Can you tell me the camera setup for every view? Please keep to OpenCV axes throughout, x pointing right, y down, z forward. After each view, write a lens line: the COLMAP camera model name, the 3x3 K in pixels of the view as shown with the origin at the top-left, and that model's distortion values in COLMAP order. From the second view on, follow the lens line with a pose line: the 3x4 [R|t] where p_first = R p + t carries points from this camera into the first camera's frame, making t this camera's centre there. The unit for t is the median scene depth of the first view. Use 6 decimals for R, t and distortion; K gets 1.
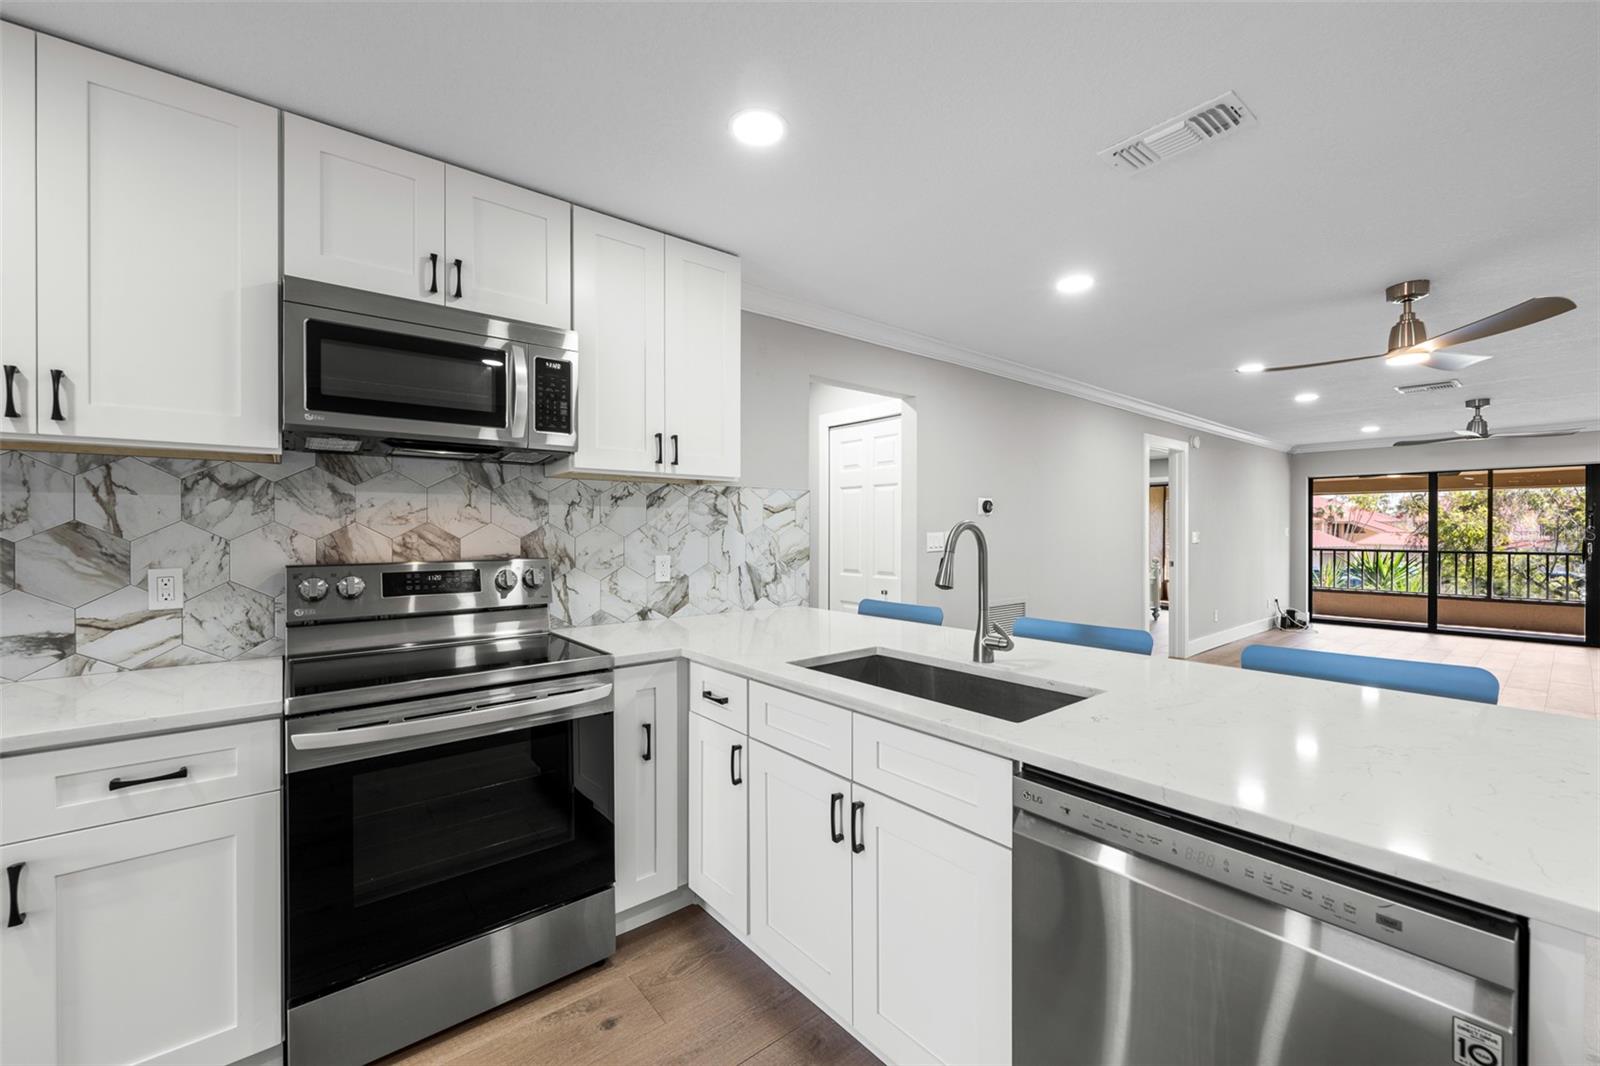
lens RADIAL K [[633.8, 0, 798.2], [0, 633.8, 531.8], [0, 0, 1]] dist [-0.001318, -0.000057]
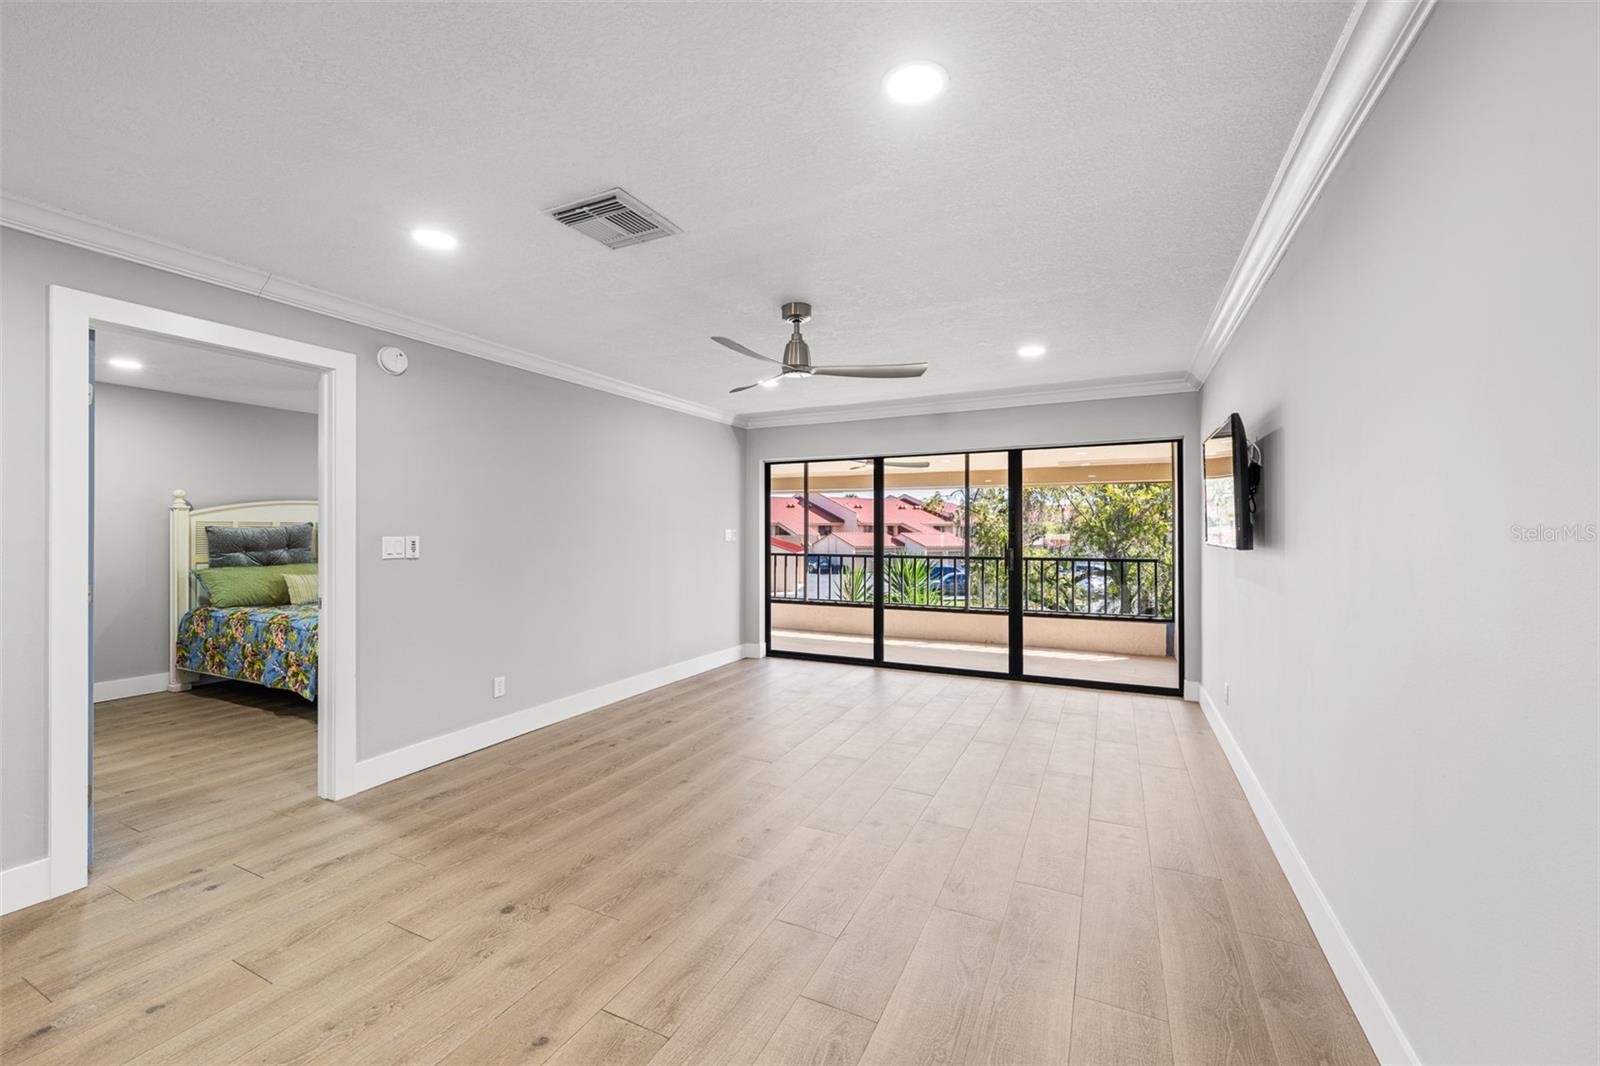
lens RADIAL K [[641.4, 0, 797.1], [0, 641.4, 524.9], [0, 0, 1]] dist [0.000075, 0.000359]
pose [[0.909007, 0.004345, 0.416758, 1.762821], [0.001370, 0.999909, -0.013413, -0.003738], [-0.416779, 0.012764, 0.908918, 0.998577]]
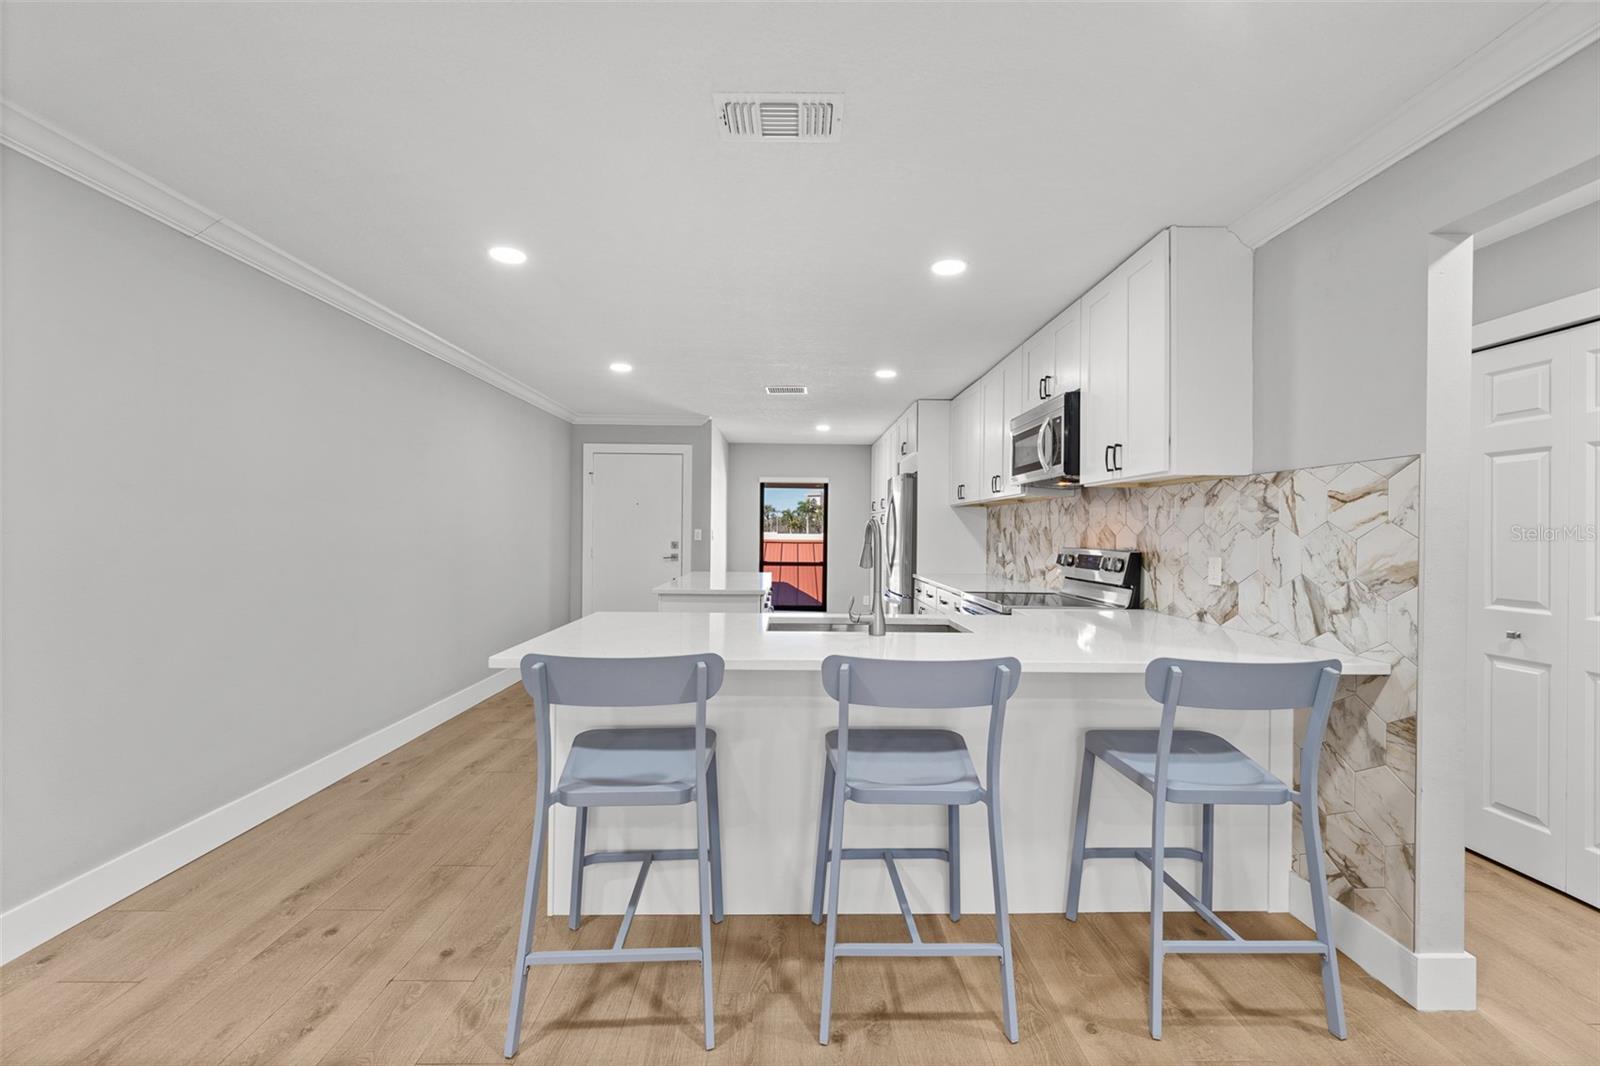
lens RADIAL K [[637.0, 0, 798.9], [0, 637.0, 530.8], [0, 0, 1]] dist [-0.000749, 0.000280]
pose [[-0.618250, -0.006273, -0.785957, 0.944690], [-0.013232, 0.999910, 0.002428, 0.004807], [0.785870, 0.011901, -0.618277, 1.150196]]
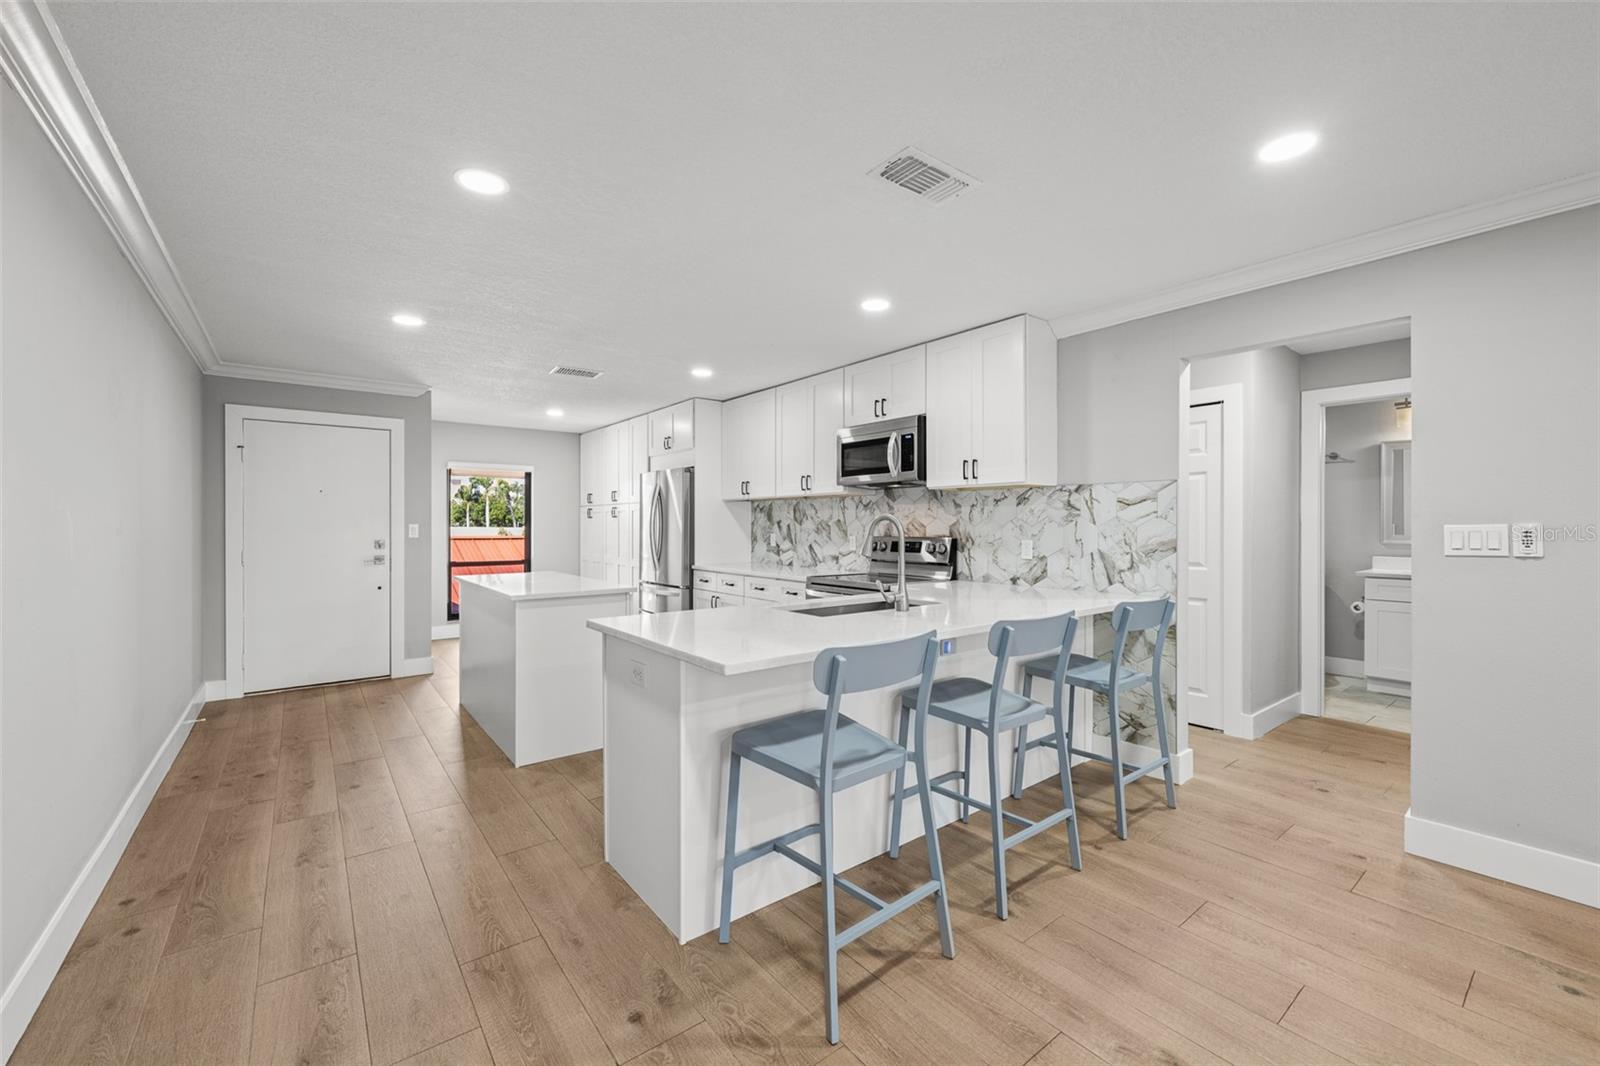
lens RADIAL K [[640.2, 0, 801.5], [0, 640.2, 527.0], [0, 0, 1]] dist [-0.000224, 0.000114]
pose [[-0.020473, 0.003030, -0.999786, 1.246172], [-0.004365, 0.999986, 0.003120, 0.007241], [0.999781, 0.004428, -0.020460, 0.563678]]
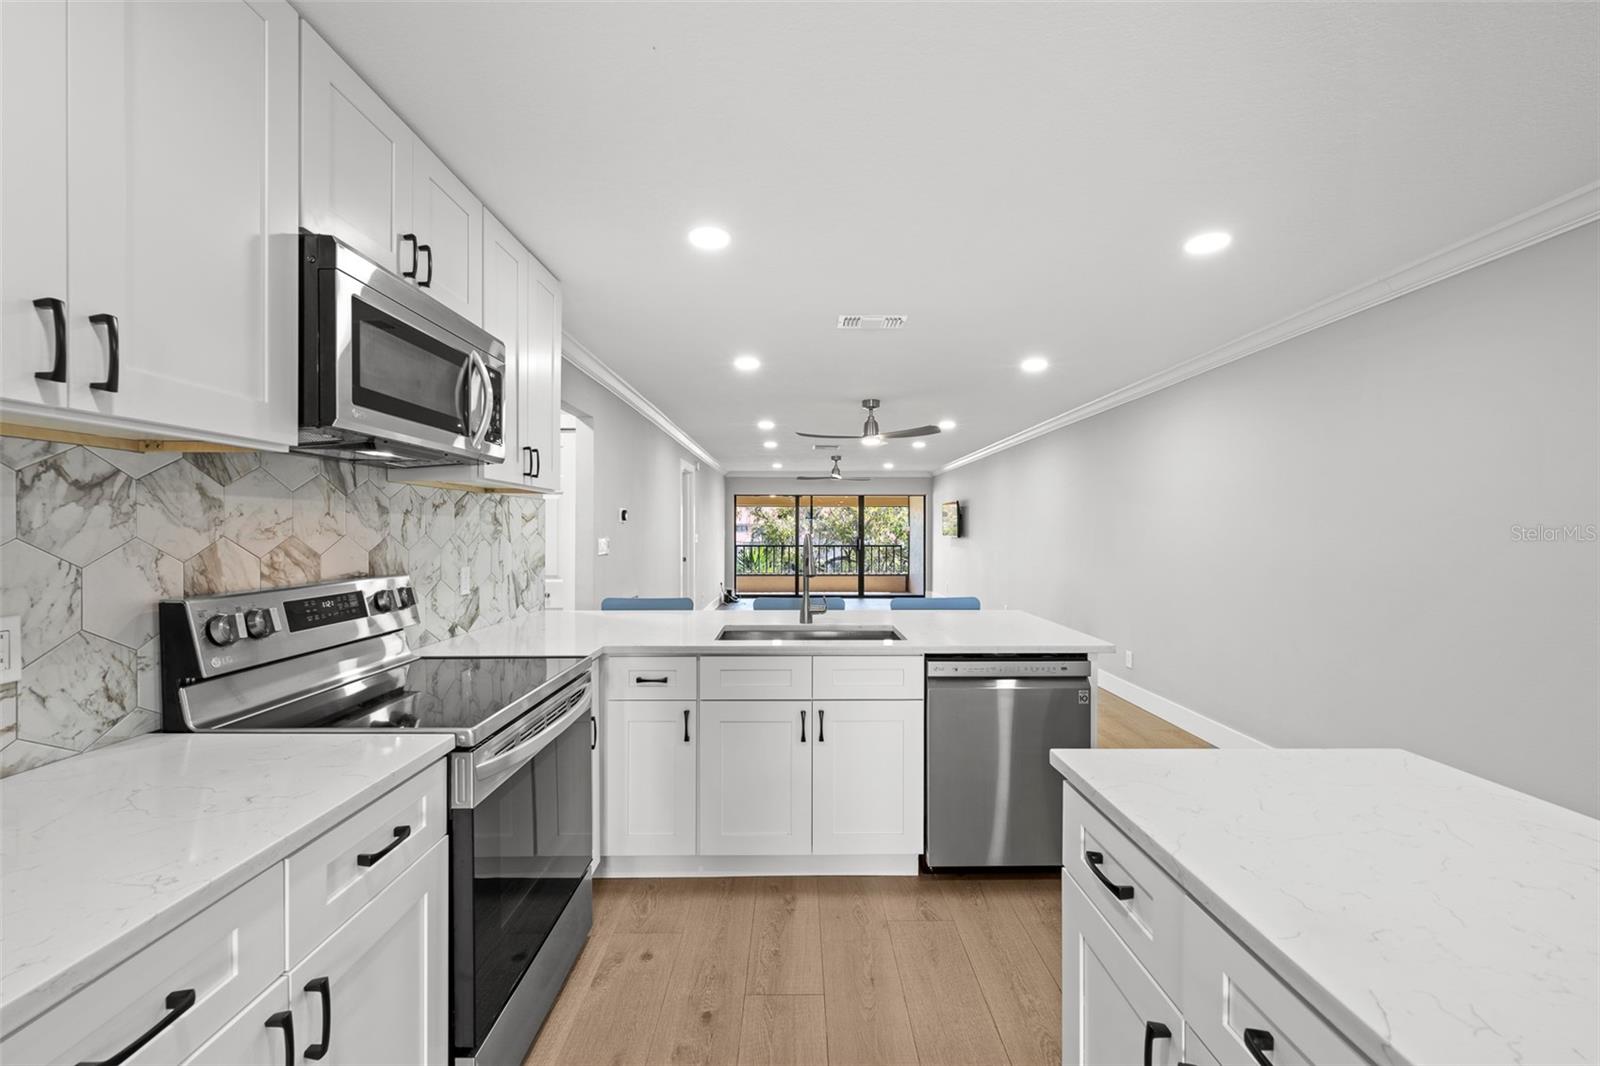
lens RADIAL K [[637.0, 0, 798.9], [0, 637.0, 530.8], [0, 0, 1]] dist [-0.000749, 0.000280]
pose [[0.627820, 0.000341, 0.778358, -0.672375], [0.000232, 1.000000, -0.000625, -0.016845], [-0.778358, 0.000573, 0.627820, 0.013017]]
